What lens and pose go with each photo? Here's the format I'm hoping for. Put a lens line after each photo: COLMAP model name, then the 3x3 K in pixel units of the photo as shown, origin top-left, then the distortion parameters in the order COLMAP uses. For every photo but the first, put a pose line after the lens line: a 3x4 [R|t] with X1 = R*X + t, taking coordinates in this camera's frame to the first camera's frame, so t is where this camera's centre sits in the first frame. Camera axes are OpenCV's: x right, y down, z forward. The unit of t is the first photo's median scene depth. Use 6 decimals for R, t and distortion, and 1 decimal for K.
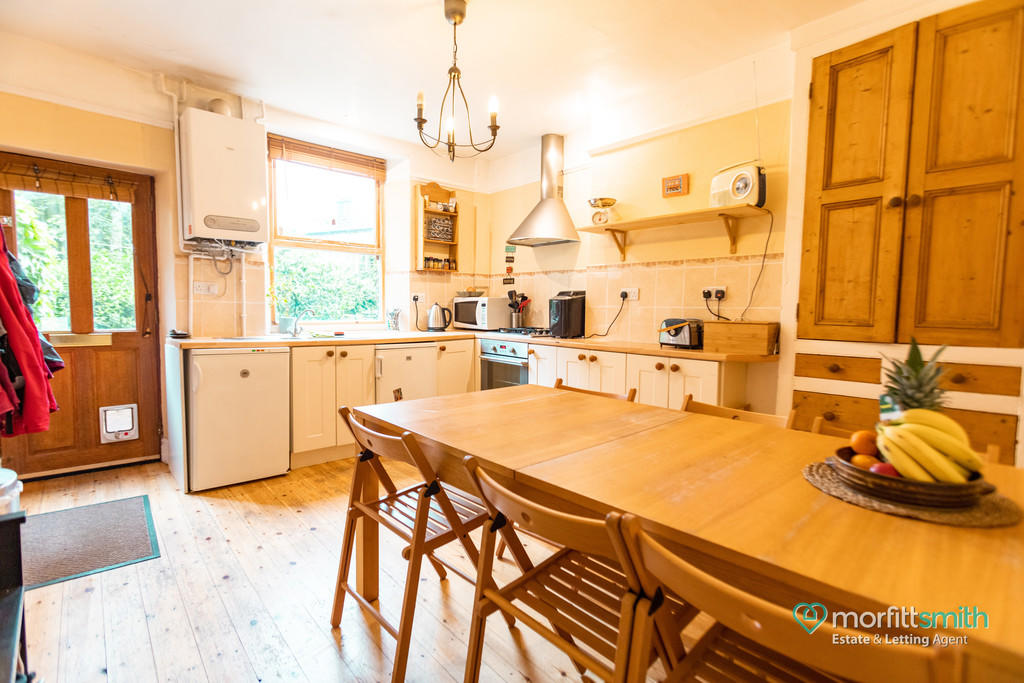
lens RADIAL K [[496.3, 0, 512.0], [0, 496.3, 341.5], [0, 0, 1]] dist [0.000719, 0.000375]
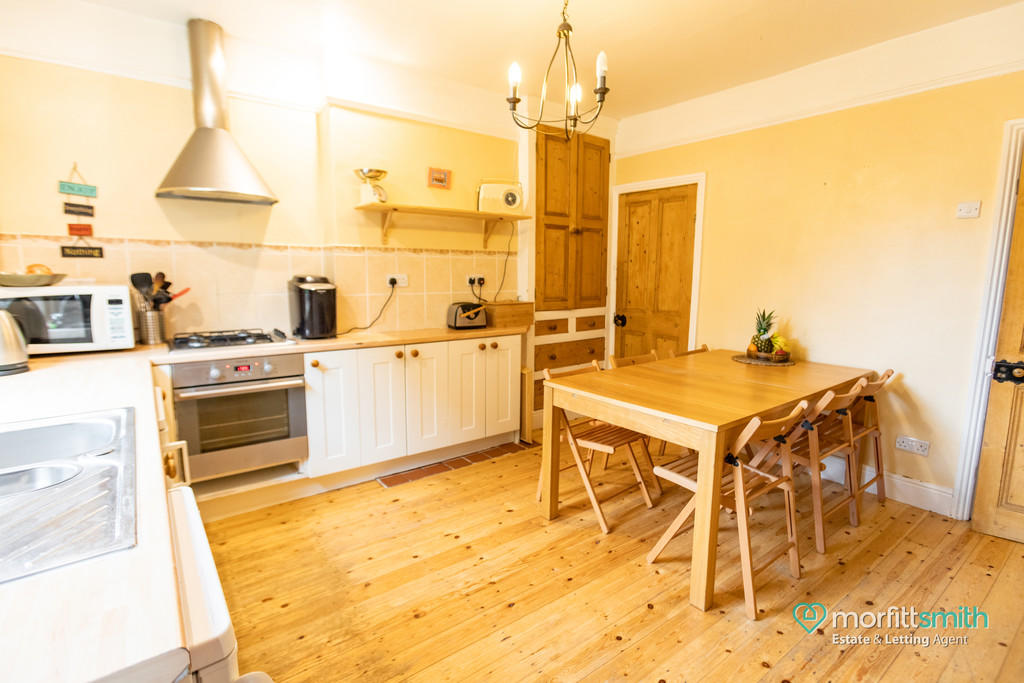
lens RADIAL K [[500.5, 0, 512.0], [0, 500.5, 341.5], [0, 0, 1]] dist [-0.001588, -0.000005]
pose [[0.069696, -0.153770, 0.985646, -0.775845], [0.061740, 0.986819, 0.149587, -0.121232], [-0.995656, 0.050428, 0.078271, 0.786762]]
